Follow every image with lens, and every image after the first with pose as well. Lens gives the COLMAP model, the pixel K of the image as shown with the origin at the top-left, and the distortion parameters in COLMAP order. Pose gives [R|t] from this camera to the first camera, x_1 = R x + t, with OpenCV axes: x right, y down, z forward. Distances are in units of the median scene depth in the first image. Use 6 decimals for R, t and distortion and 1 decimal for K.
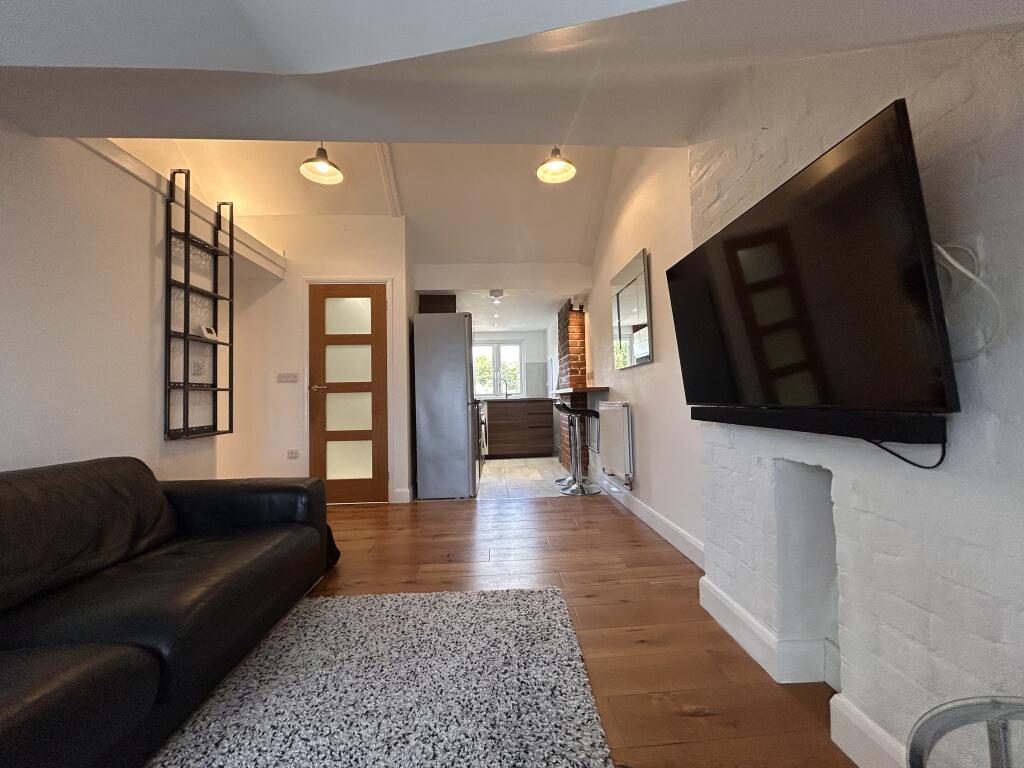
lens RADIAL K [[409.7, 0, 509.9], [0, 409.7, 383.9], [0, 0, 1]] dist [0.000909, 0.000133]
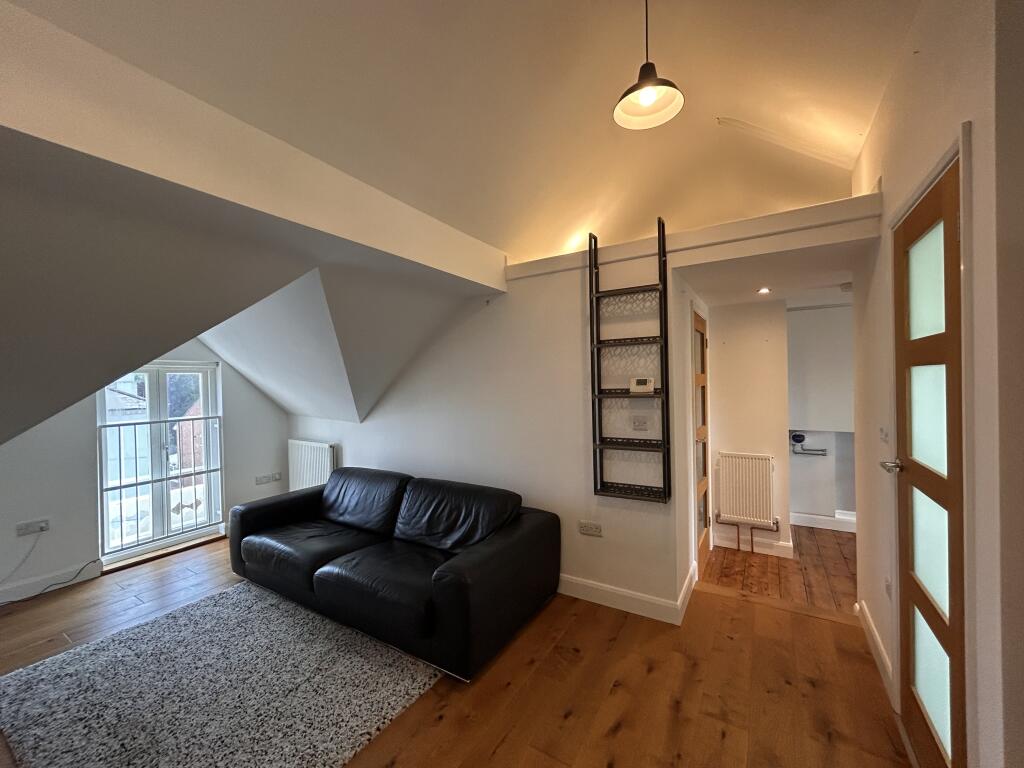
lens RADIAL K [[409.7, 0, 509.9], [0, 409.7, 383.9], [0, 0, 1]] dist [0.000909, 0.000133]
pose [[-0.567799, 0.045653, -0.821900, 0.167507], [0.076495, 0.997067, 0.002538, -0.150601], [0.819605, -0.061430, -0.569625, 1.263065]]
